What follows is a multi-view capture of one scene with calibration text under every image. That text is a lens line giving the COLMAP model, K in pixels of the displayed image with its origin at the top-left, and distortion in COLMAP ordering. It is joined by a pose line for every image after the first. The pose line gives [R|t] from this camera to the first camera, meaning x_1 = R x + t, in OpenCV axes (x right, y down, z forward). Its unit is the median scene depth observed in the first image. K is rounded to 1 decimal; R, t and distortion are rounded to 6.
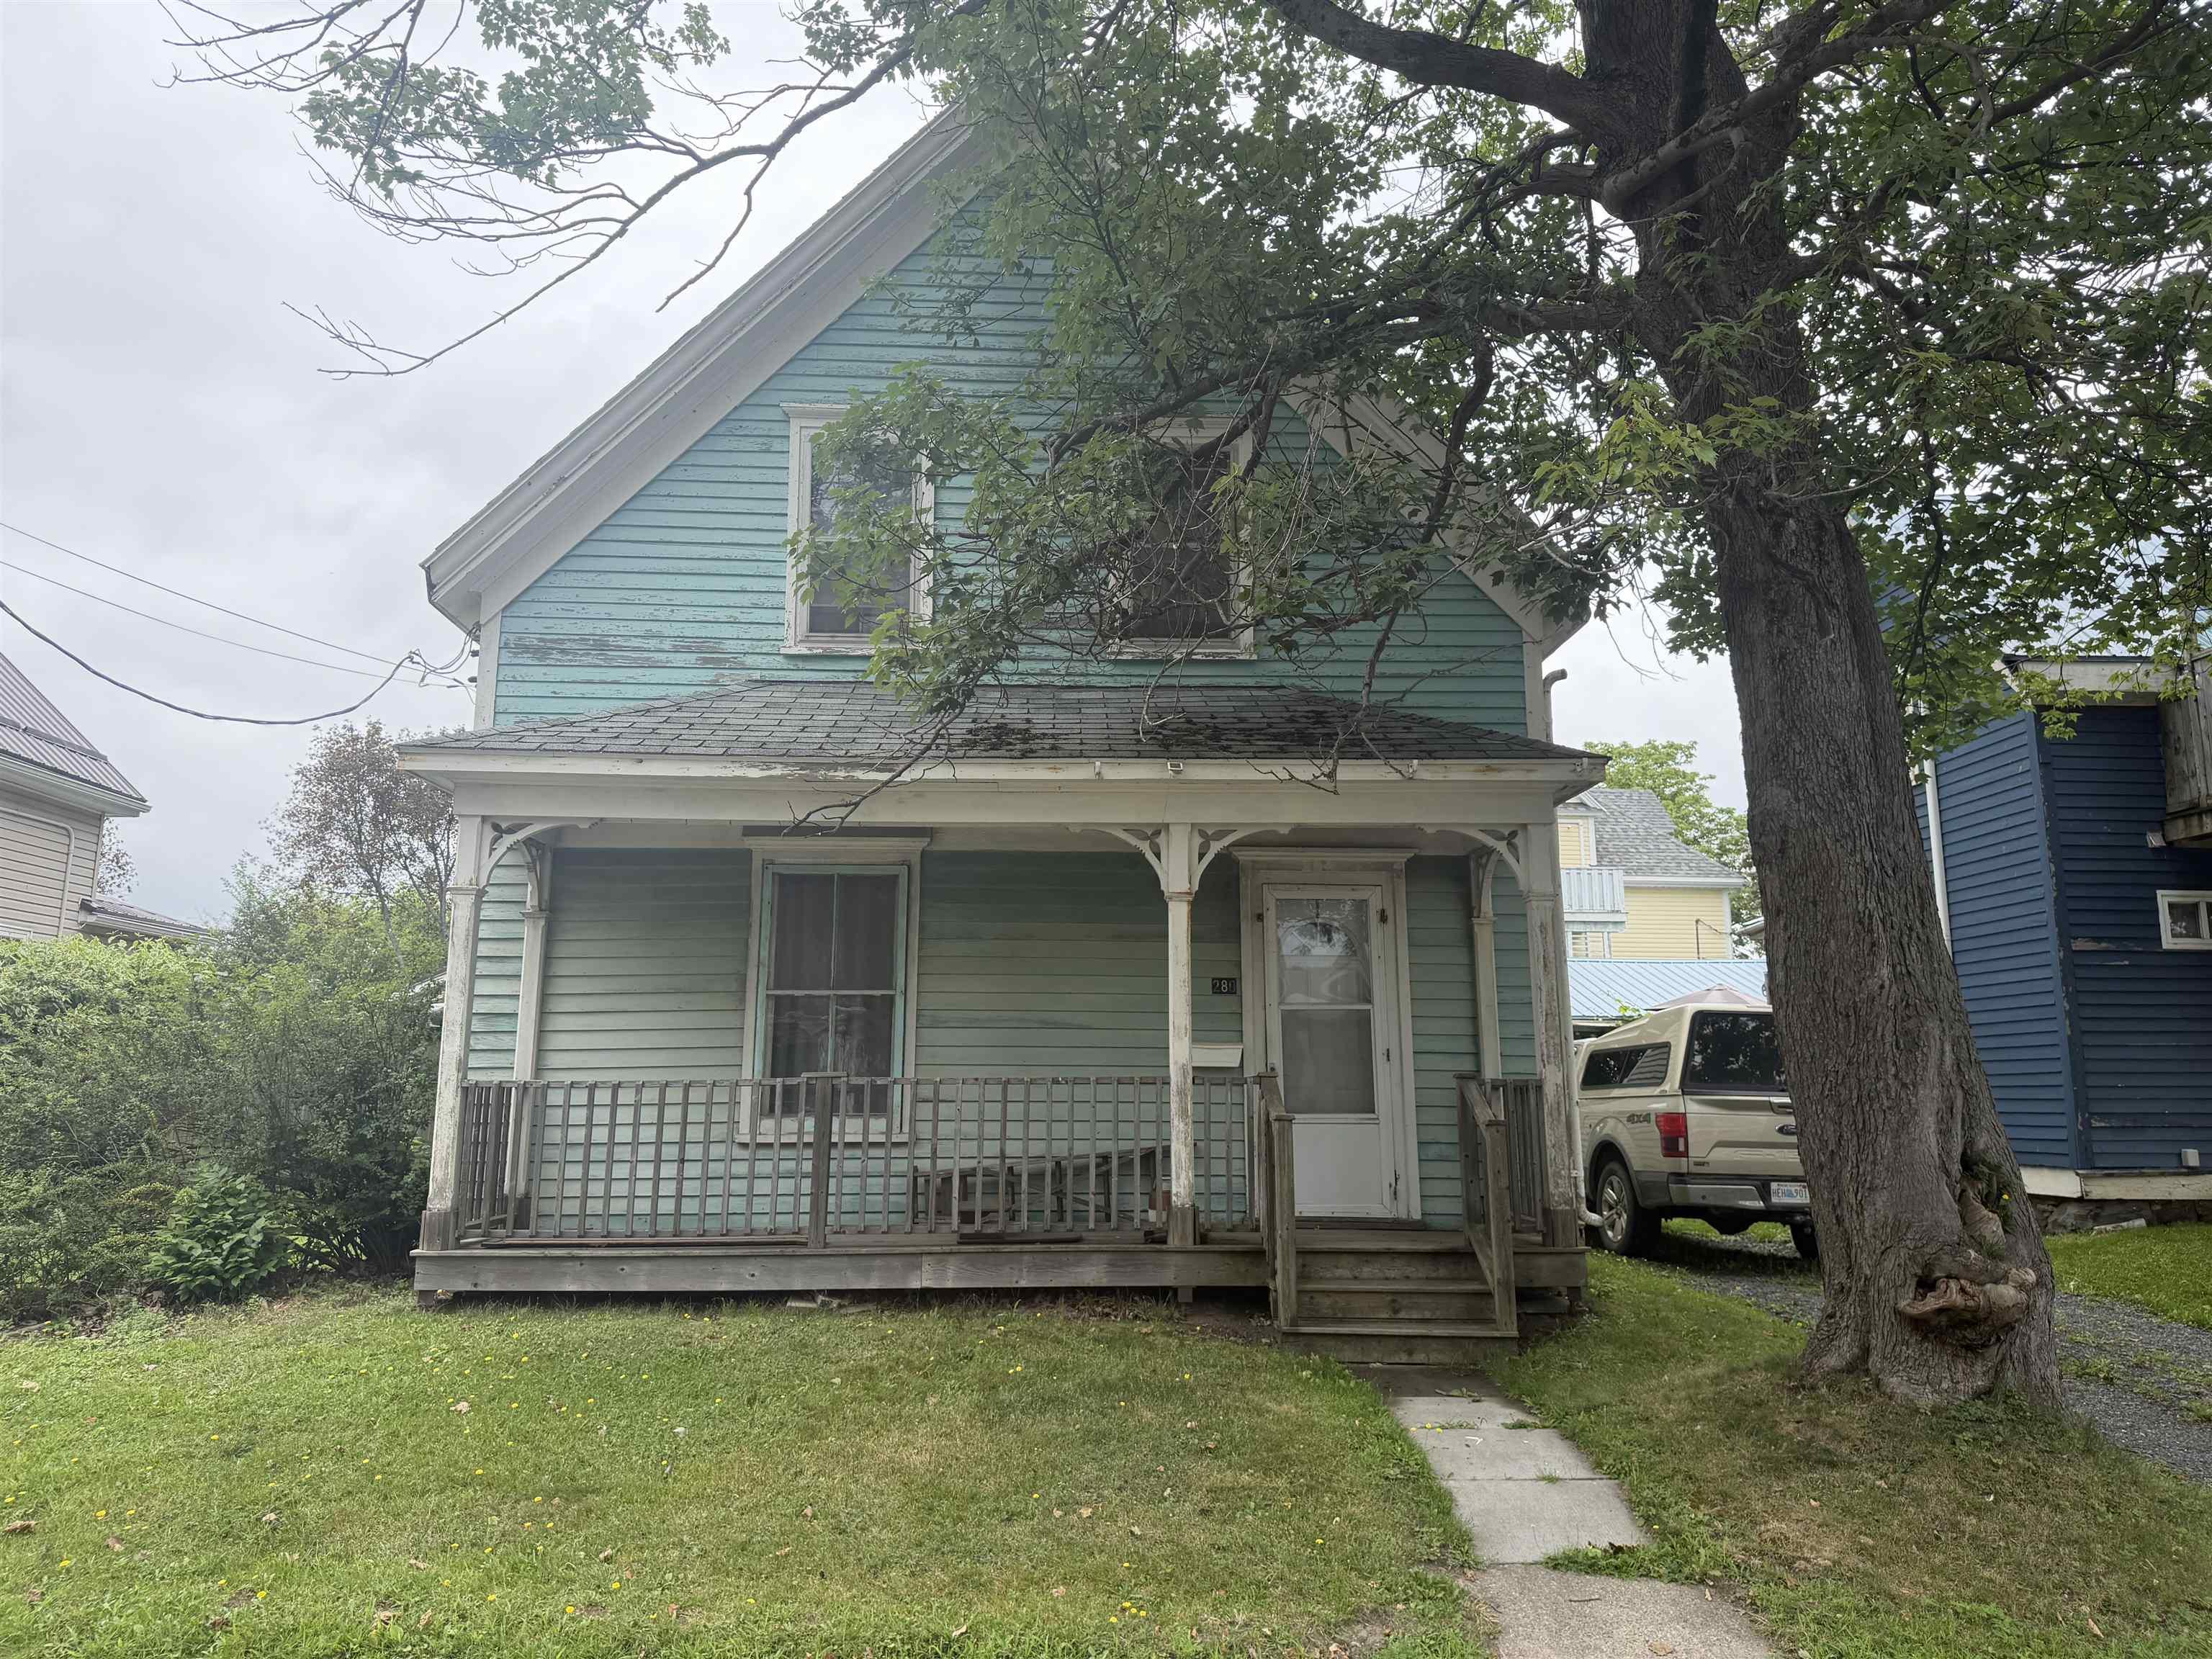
lens RADIAL K [[1540.5, 0, 1086.2], [0, 1540.5, 821.8], [0, 0, 1]] dist [0.145235, -0.263571]
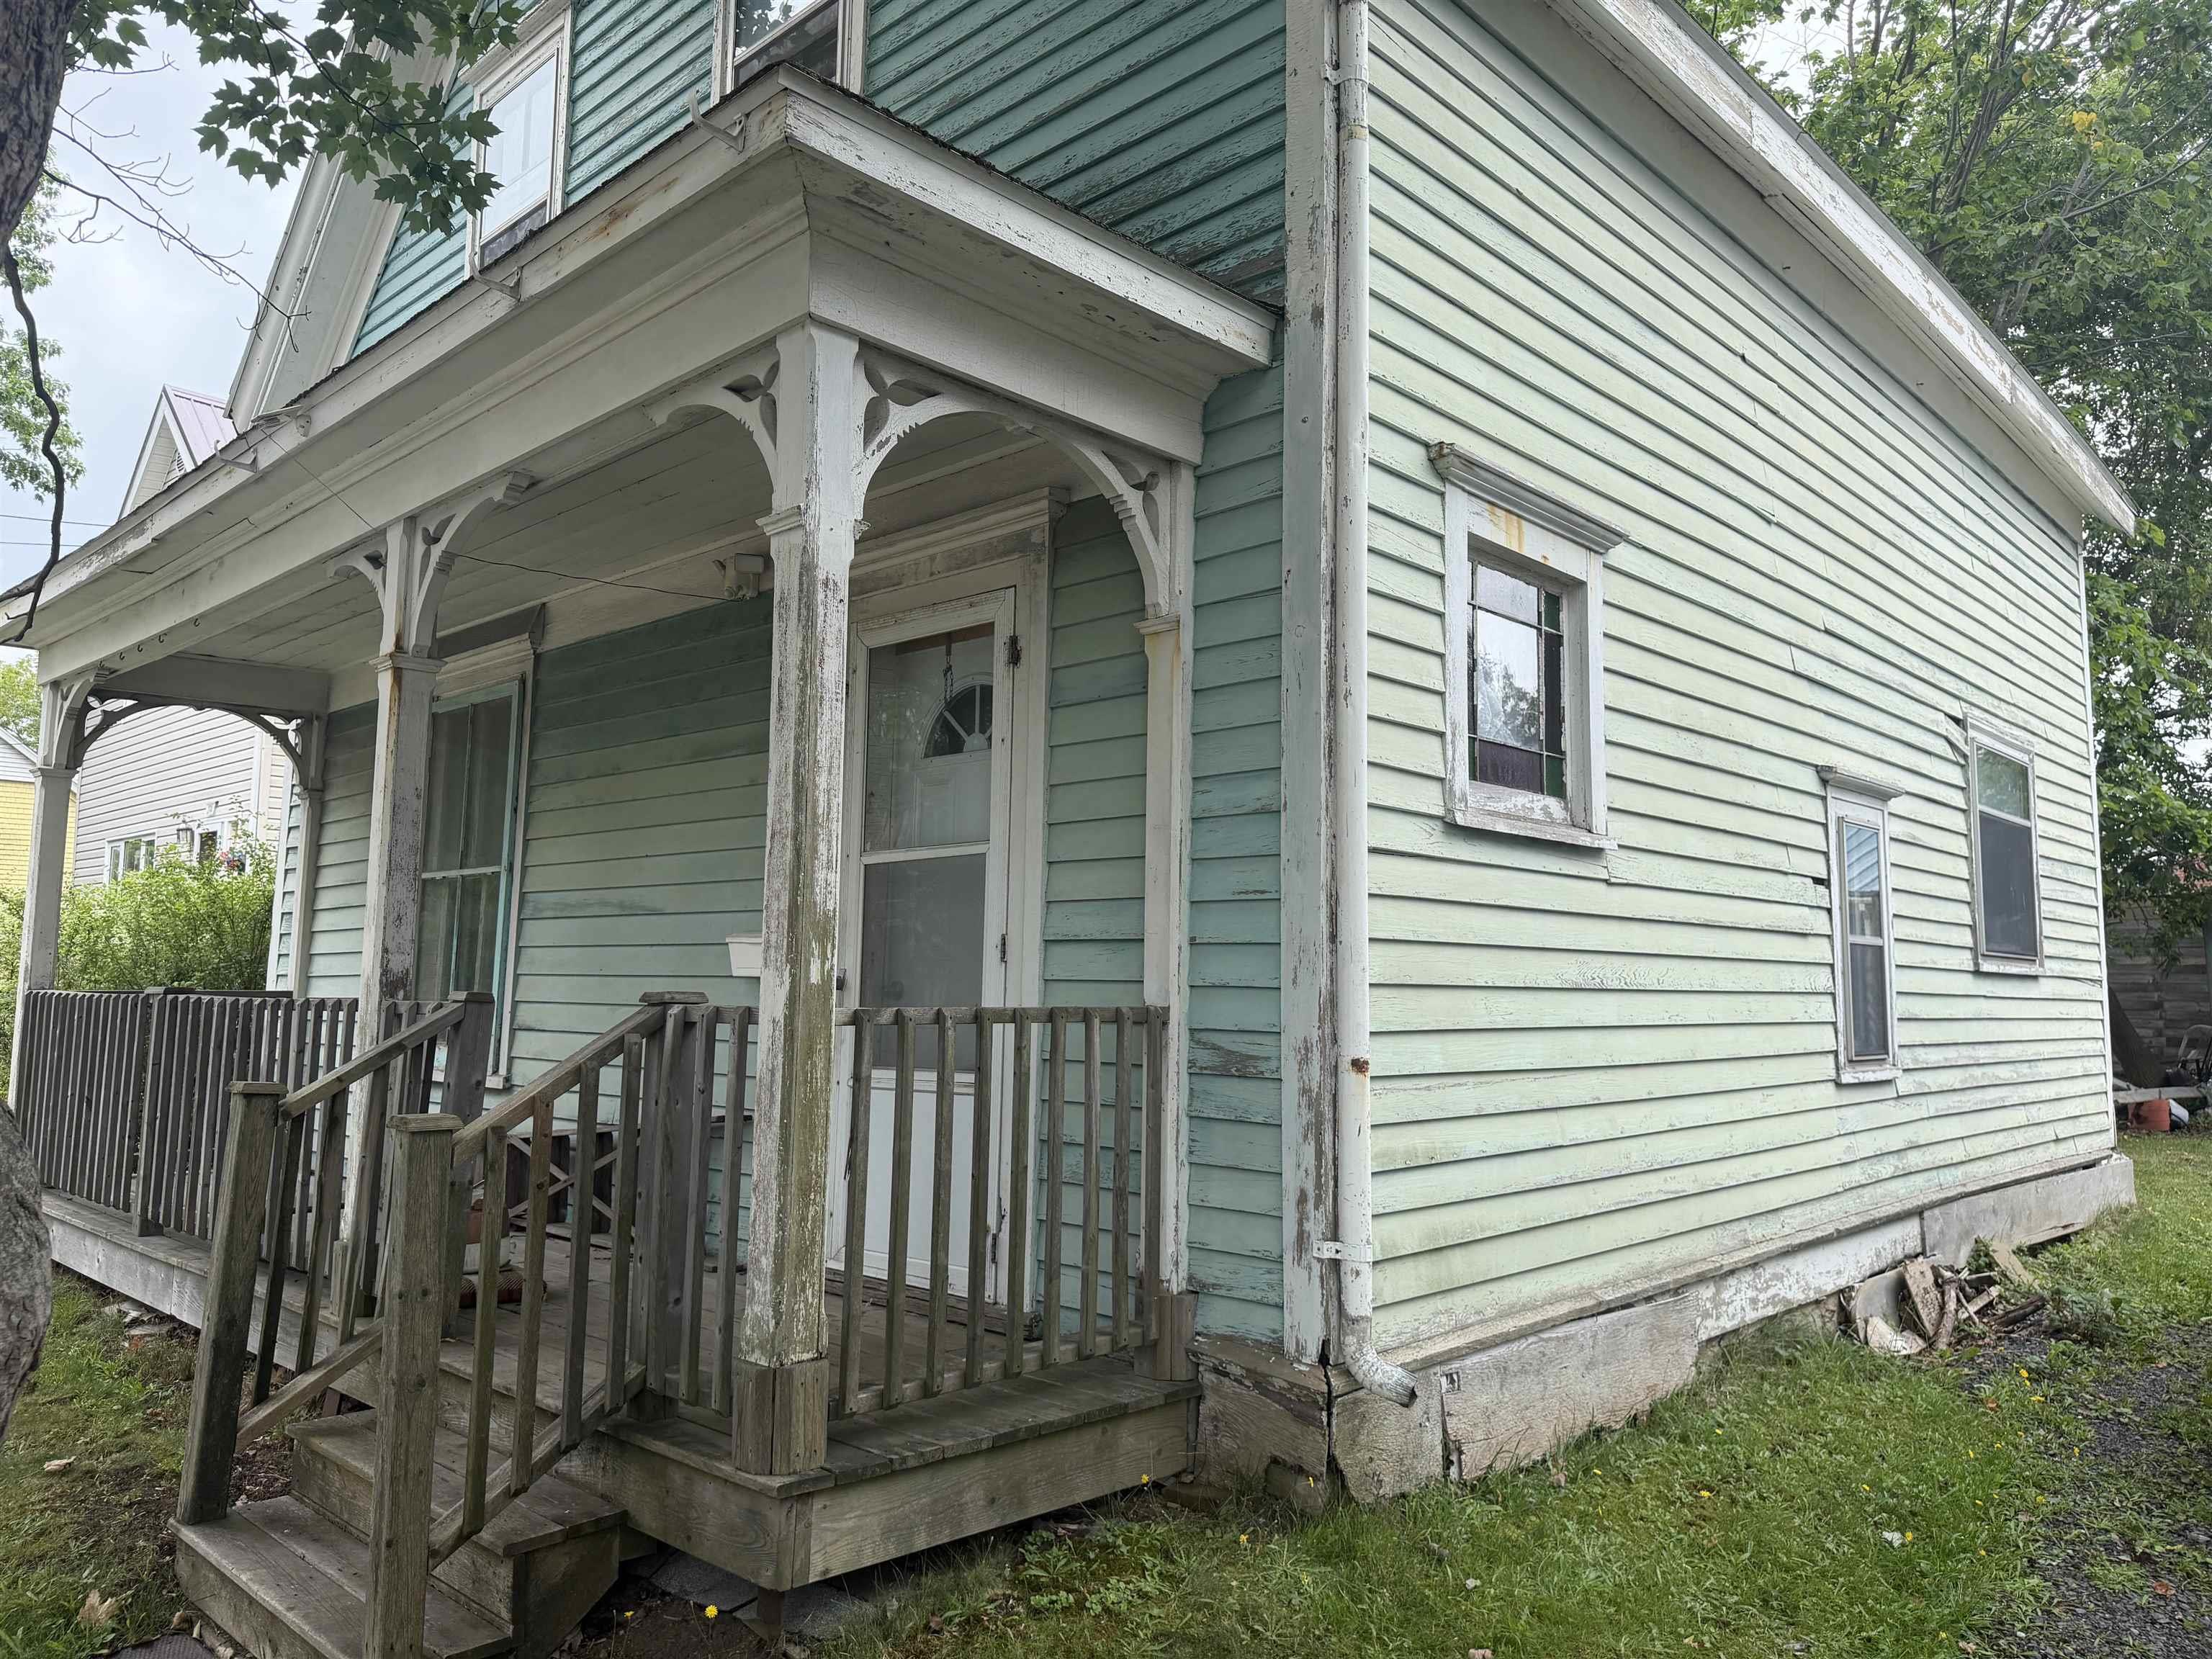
lens RADIAL K [[1540.5, 0, 1086.2], [0, 1540.5, 821.8], [0, 0, 1]] dist [0.145235, -0.263571]
pose [[0.689439, -0.070473, -0.720908, 0.542501], [0.119632, 0.992666, 0.017371, 0.107683], [0.714397, -0.098220, 0.692813, 0.702790]]
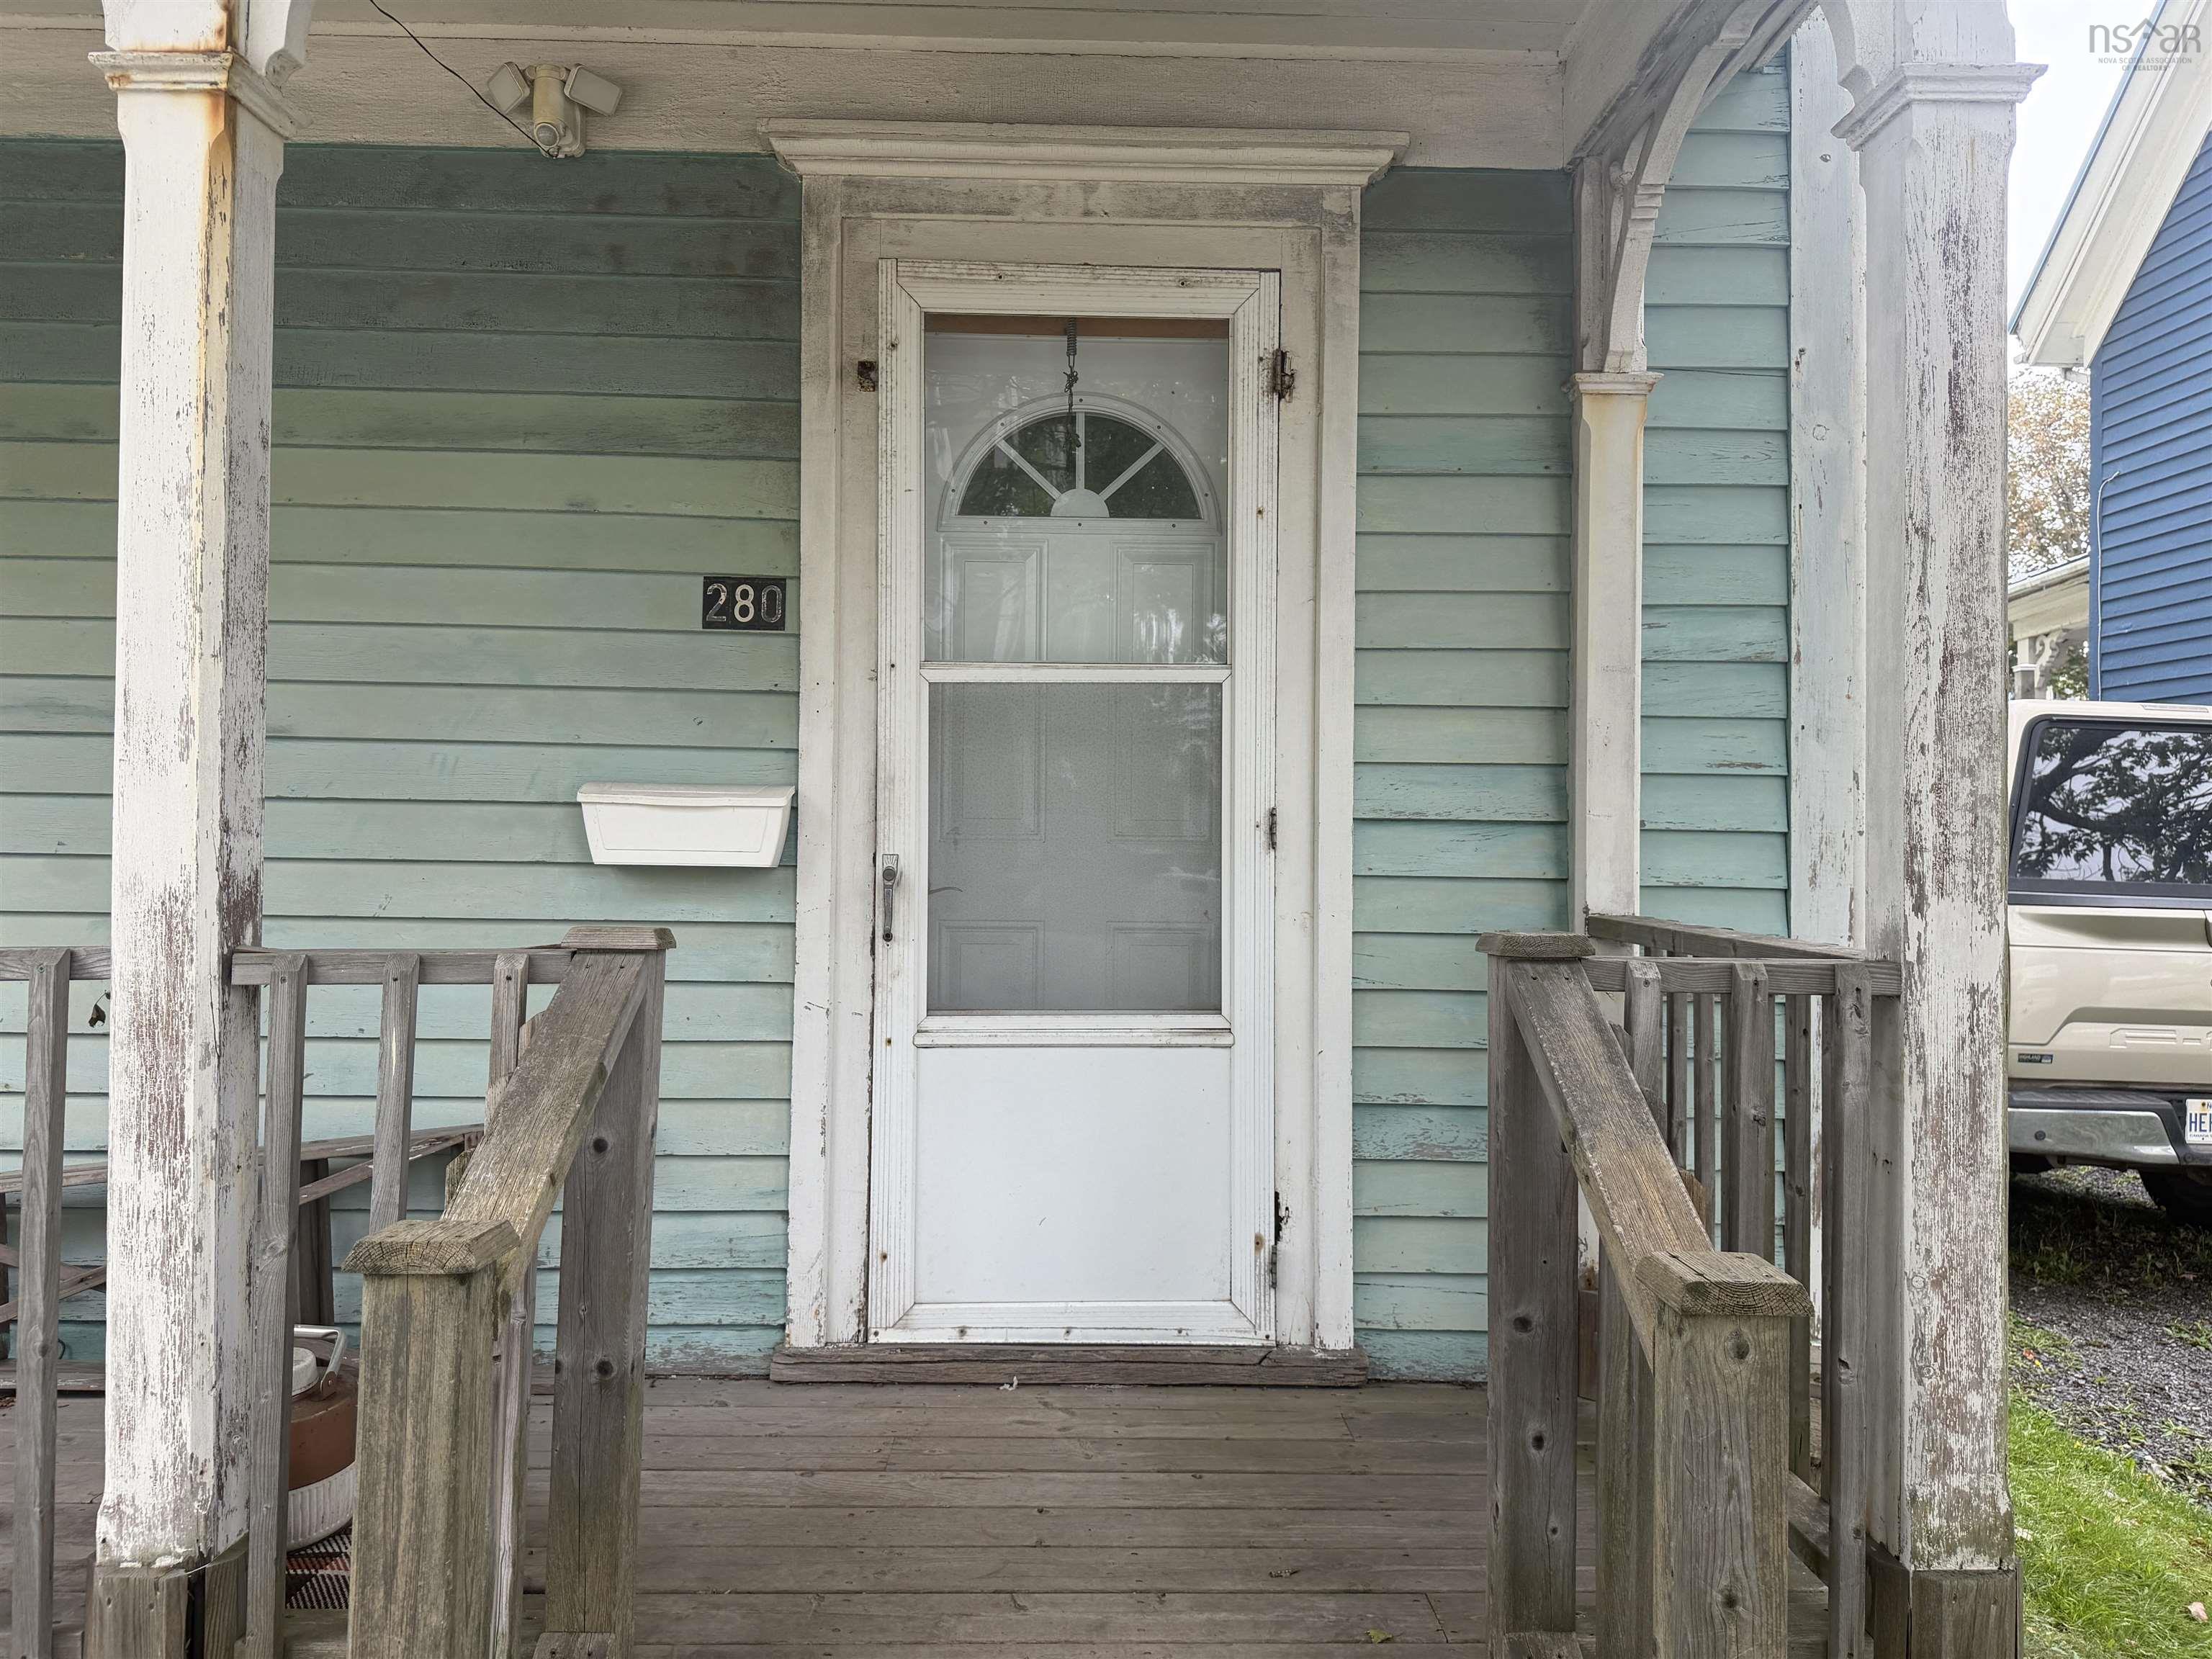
lens RADIAL K [[1540.5, 0, 1086.2], [0, 1540.5, 821.8], [0, 0, 1]] dist [0.145235, -0.263571]
pose [[0.999544, 0.010286, -0.028379, 0.166168], [-0.005240, 0.985005, 0.172448, 0.096066], [0.029727, -0.172220, 0.984610, 0.696769]]
